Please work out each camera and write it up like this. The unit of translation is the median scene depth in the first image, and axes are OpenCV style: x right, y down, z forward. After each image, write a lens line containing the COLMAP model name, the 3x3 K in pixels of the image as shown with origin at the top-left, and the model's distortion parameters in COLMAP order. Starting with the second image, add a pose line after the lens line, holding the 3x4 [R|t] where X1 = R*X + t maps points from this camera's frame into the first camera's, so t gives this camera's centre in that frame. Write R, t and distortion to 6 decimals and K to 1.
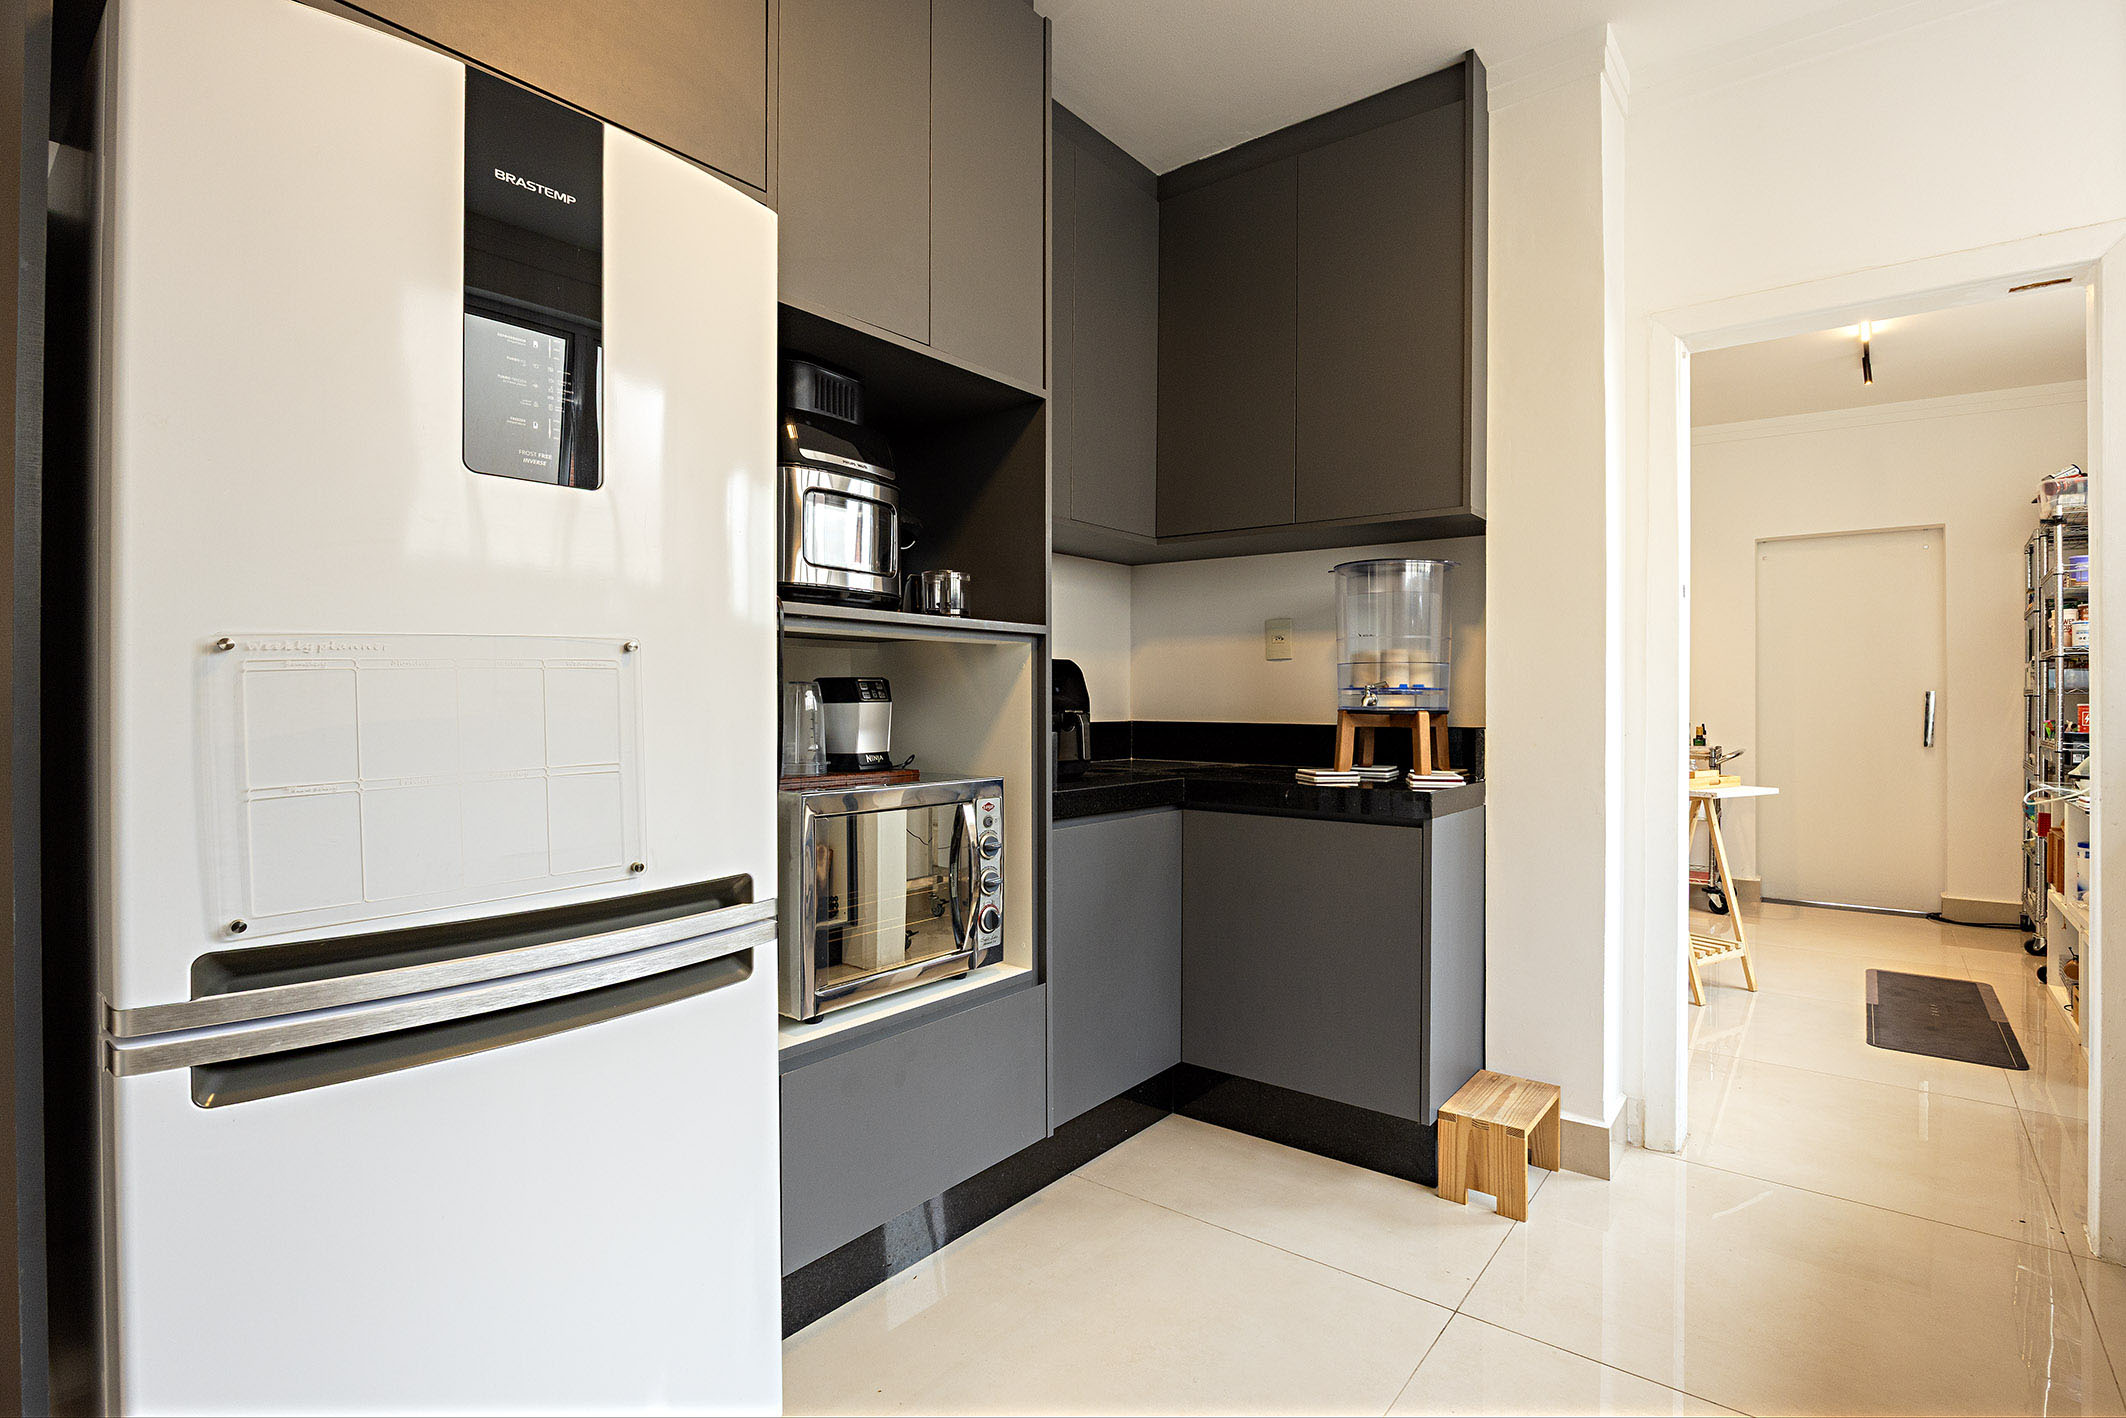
lens RADIAL K [[1030.2, 0, 1063.0], [0, 1030.2, 709.0], [0, 0, 1]] dist [-0.014167, 0.000335]
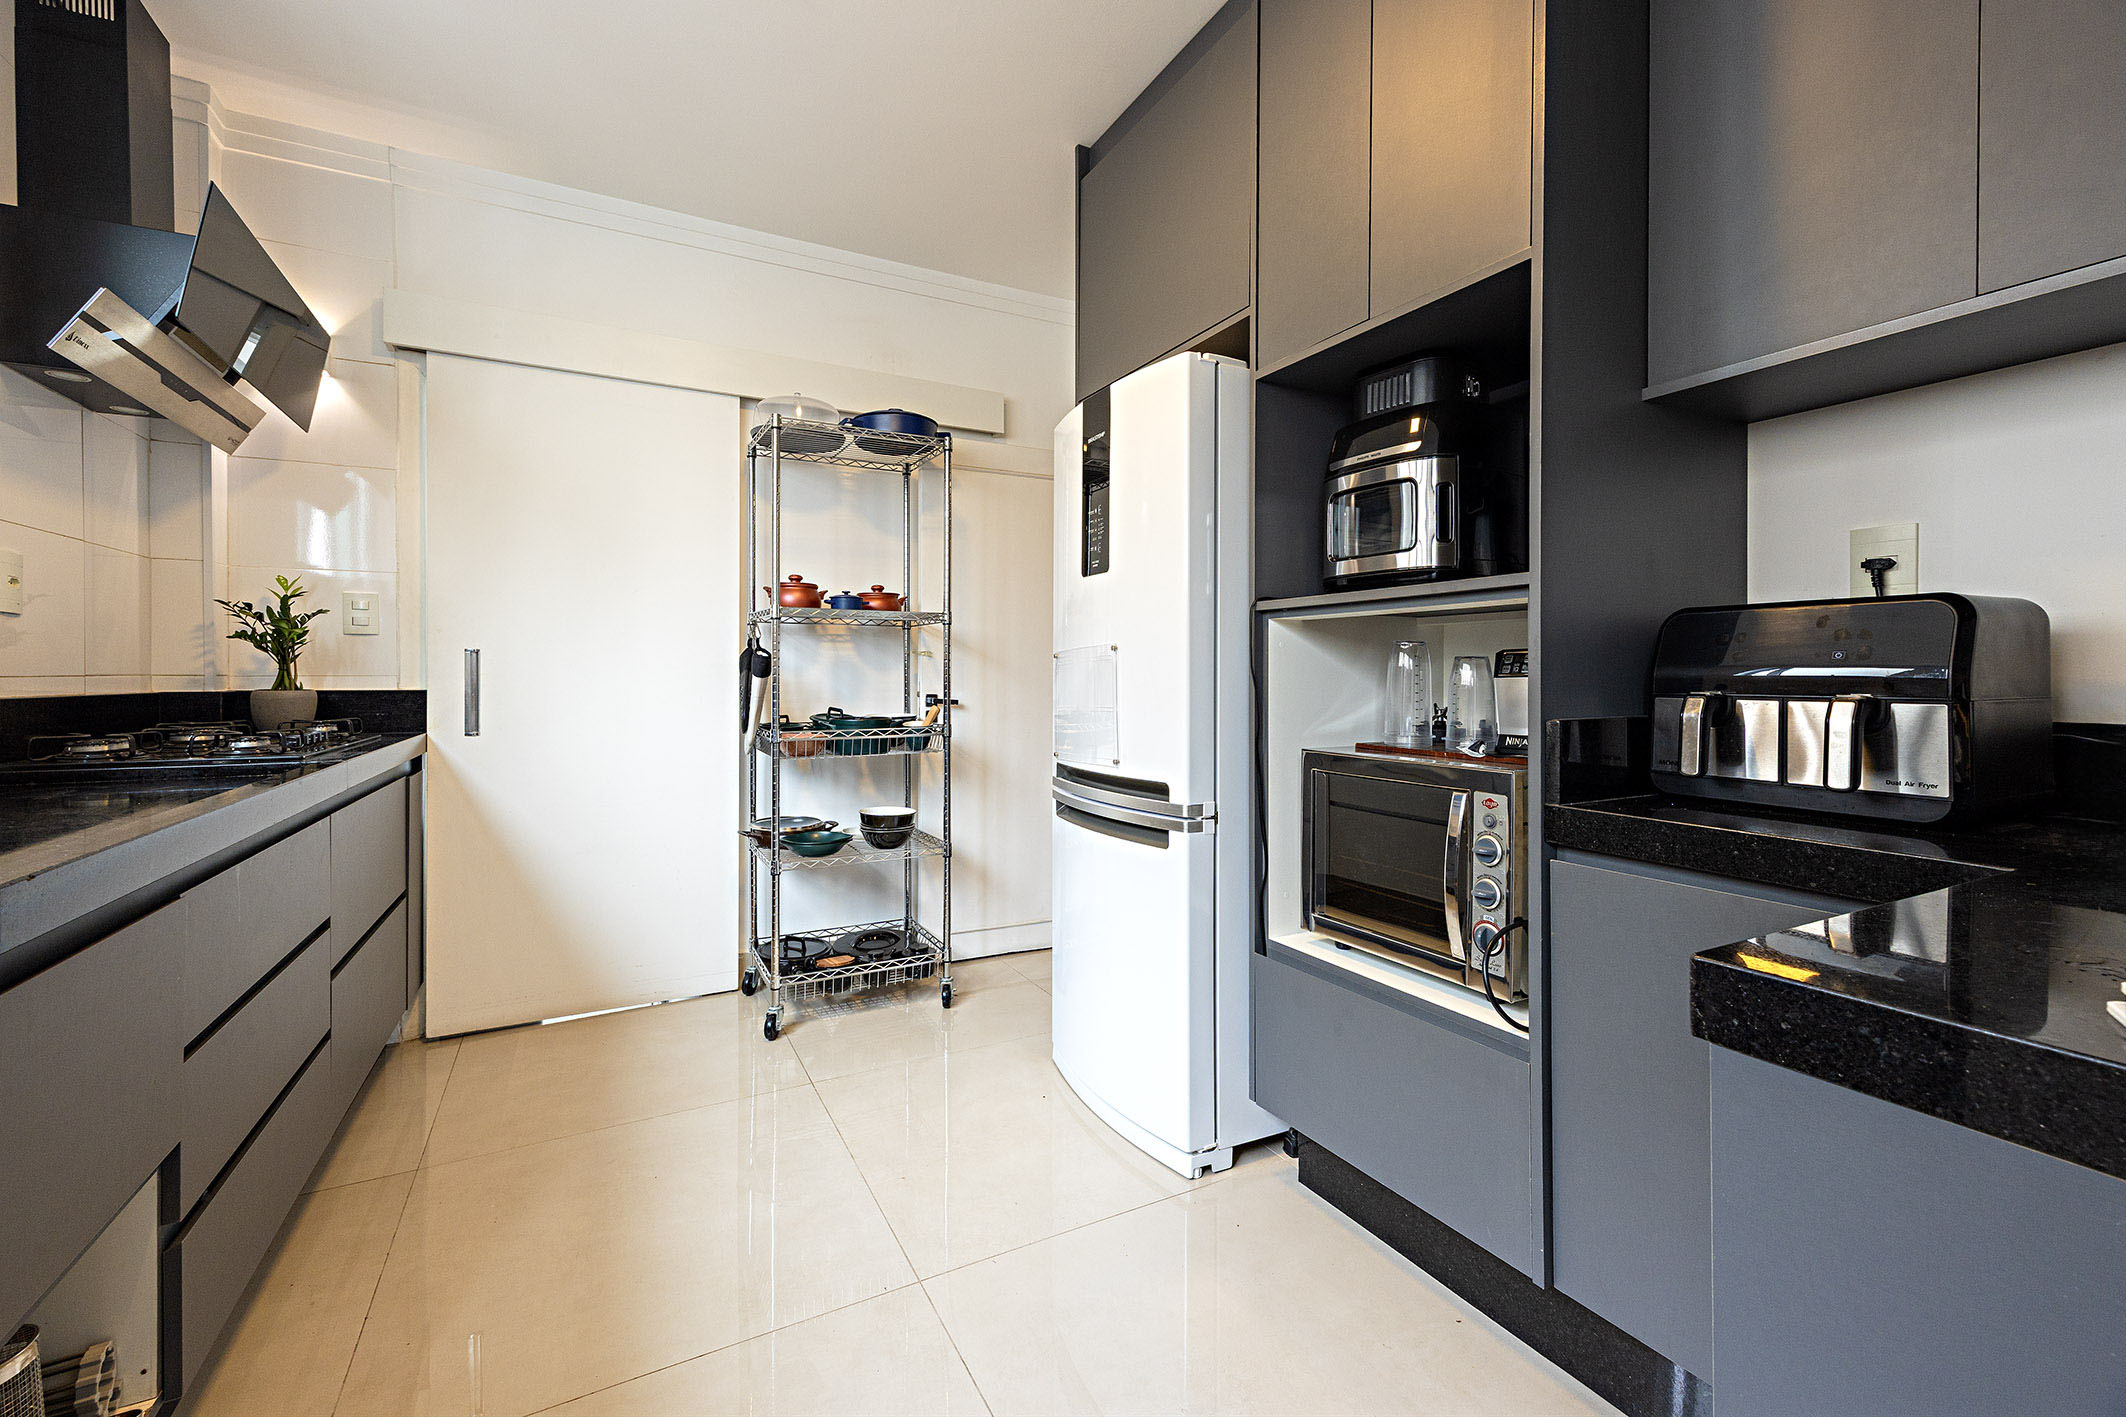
lens RADIAL K [[917.2, 0, 1058.5], [0, 917.2, 683.7], [0, 0, 1]] dist [-0.000010, -0.000209]
pose [[-0.414282, -0.000186, -0.910149, 0.756933], [-0.013834, 0.999886, 0.006092, -0.000796], [0.910043, 0.015115, -0.414237, 1.025700]]
